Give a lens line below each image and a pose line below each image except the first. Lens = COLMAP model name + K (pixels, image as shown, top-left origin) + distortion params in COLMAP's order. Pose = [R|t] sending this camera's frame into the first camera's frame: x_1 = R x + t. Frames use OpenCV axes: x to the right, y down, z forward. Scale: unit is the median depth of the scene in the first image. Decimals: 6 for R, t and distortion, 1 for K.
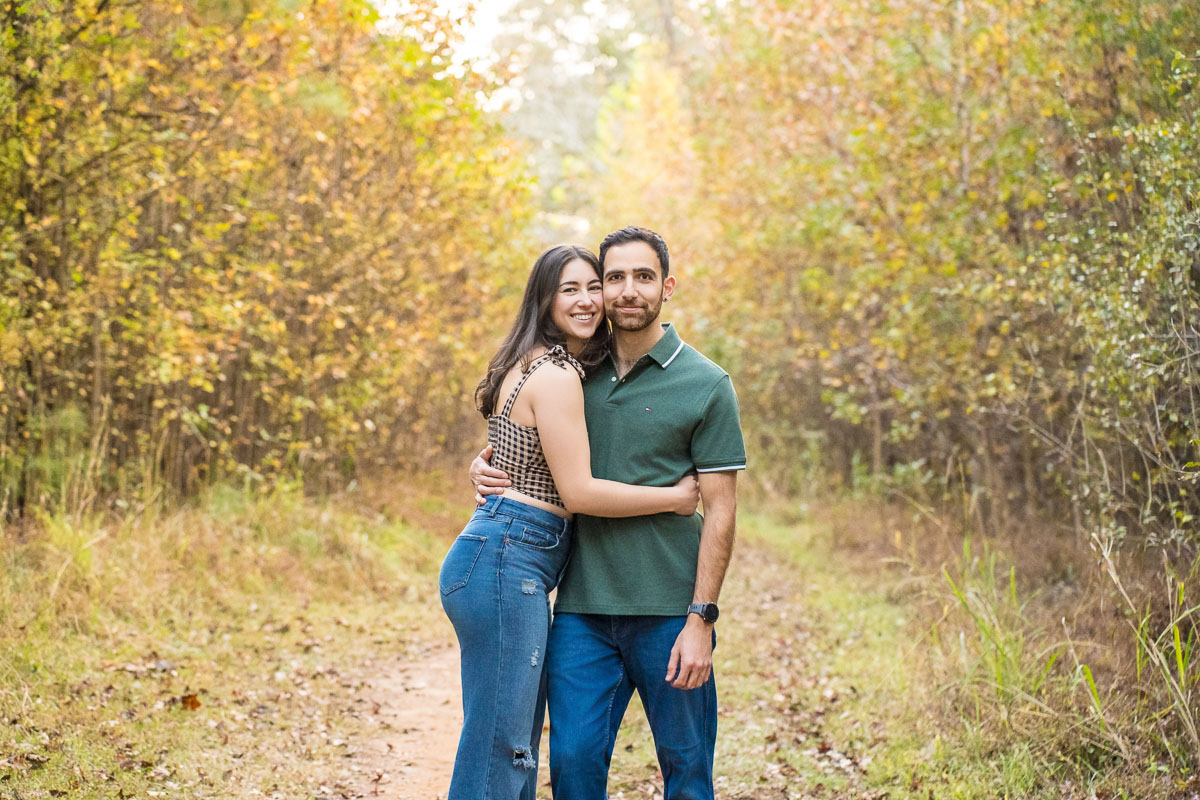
lens RADIAL K [[2167.0, 0, 518.8], [0, 2167.0, 340.4], [0, 0, 1]] dist [0.339304, 0.013700]
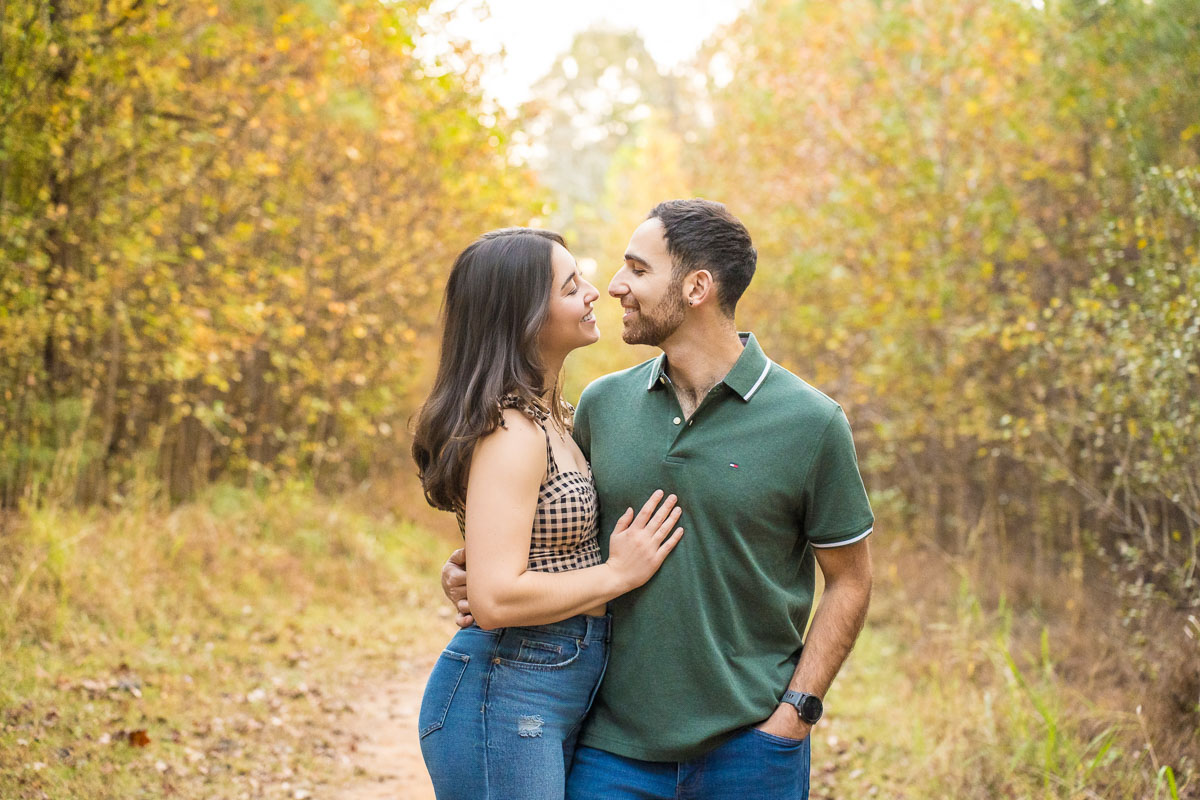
lens RADIAL K [[2722.9, 0, 595.5], [0, 2722.9, 364.7], [0, 0, 1]] dist [0.582251, -0.029951]
pose [[0.998139, 0.056471, 0.022992, 0.001063], [-0.056580, 0.998390, 0.004113, -0.003324], [-0.022722, -0.005406, 0.999727, -0.287593]]
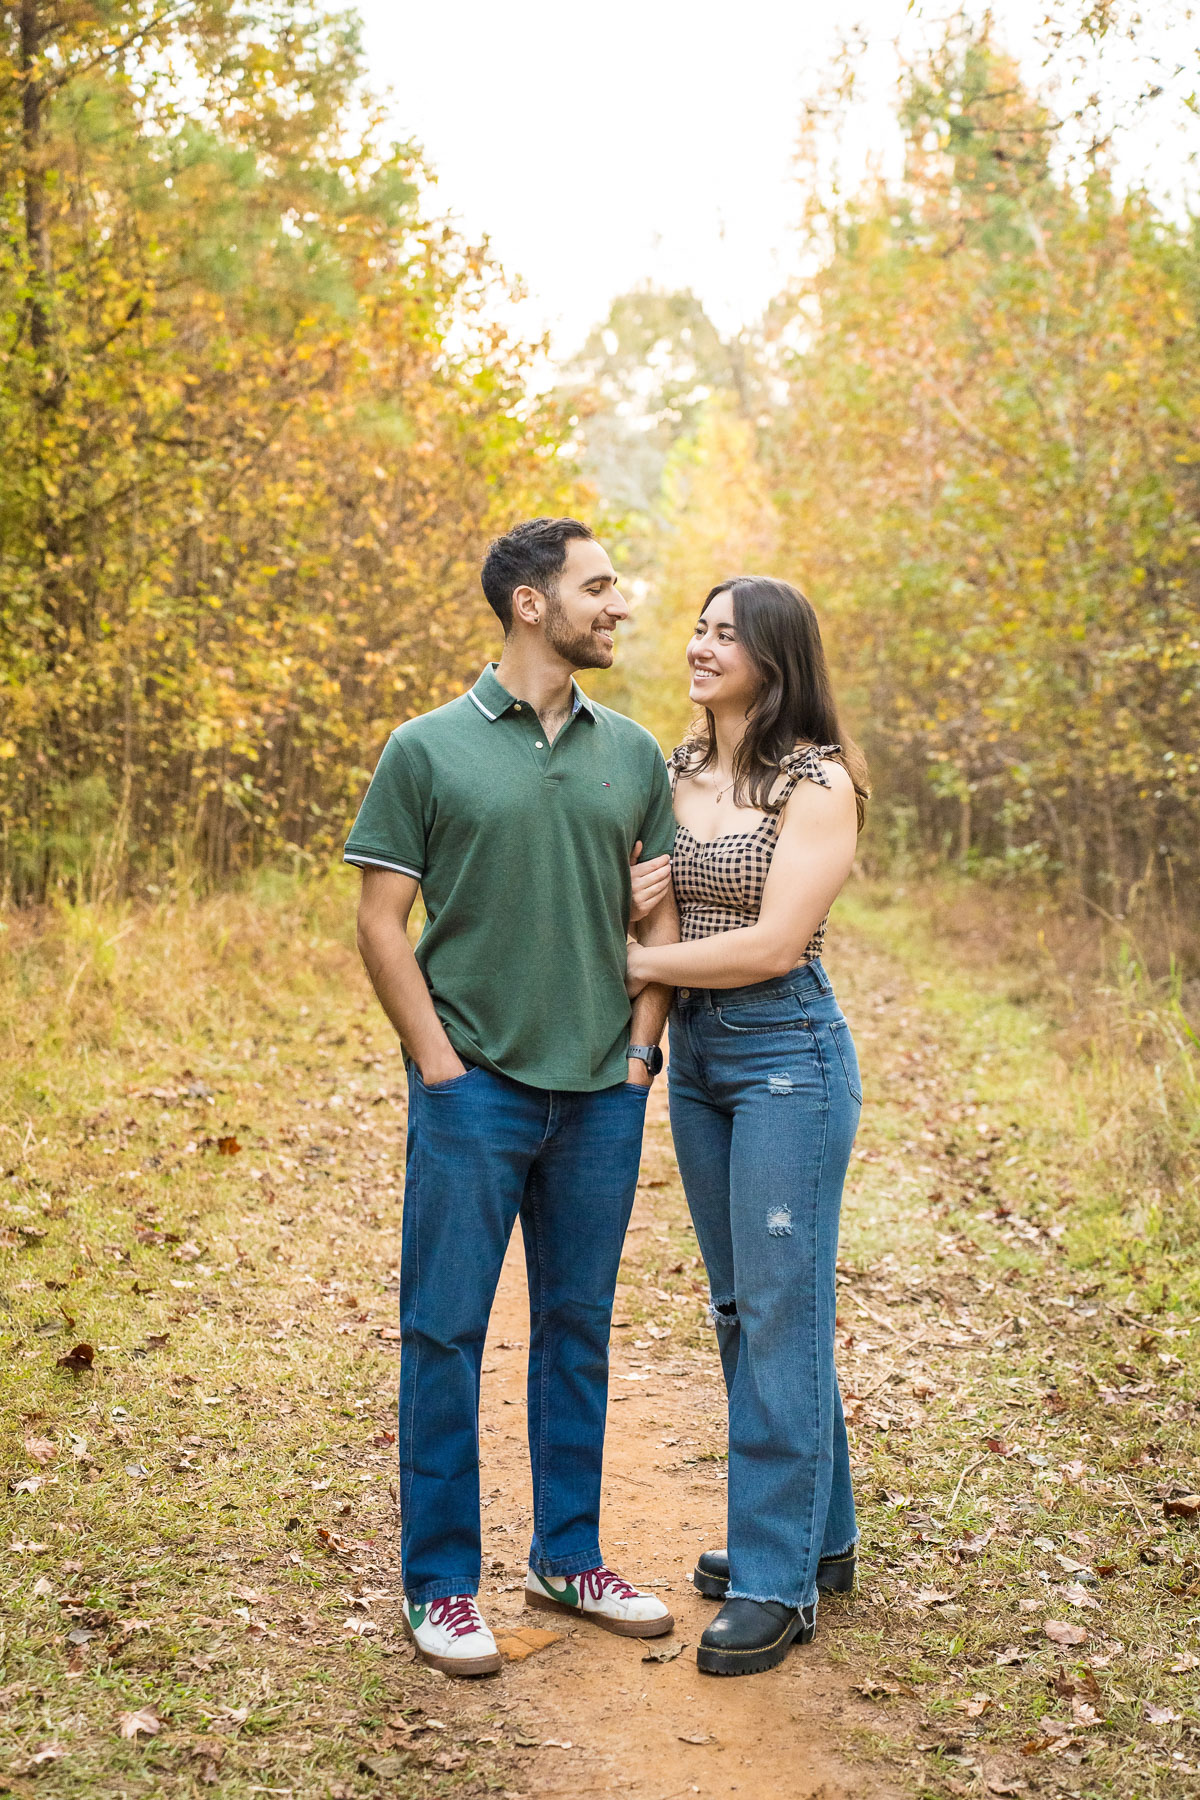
lens RADIAL K [[2934.9, 0, 626.2], [0, 2934.9, 903.0], [0, 0, 1]] dist [0.242966, -0.014869]
pose [[0.999830, 0.013640, -0.012416, 0.023642], [-0.012792, 0.997739, 0.065978, 0.000567], [0.013288, -0.065808, 0.997744, -0.186352]]
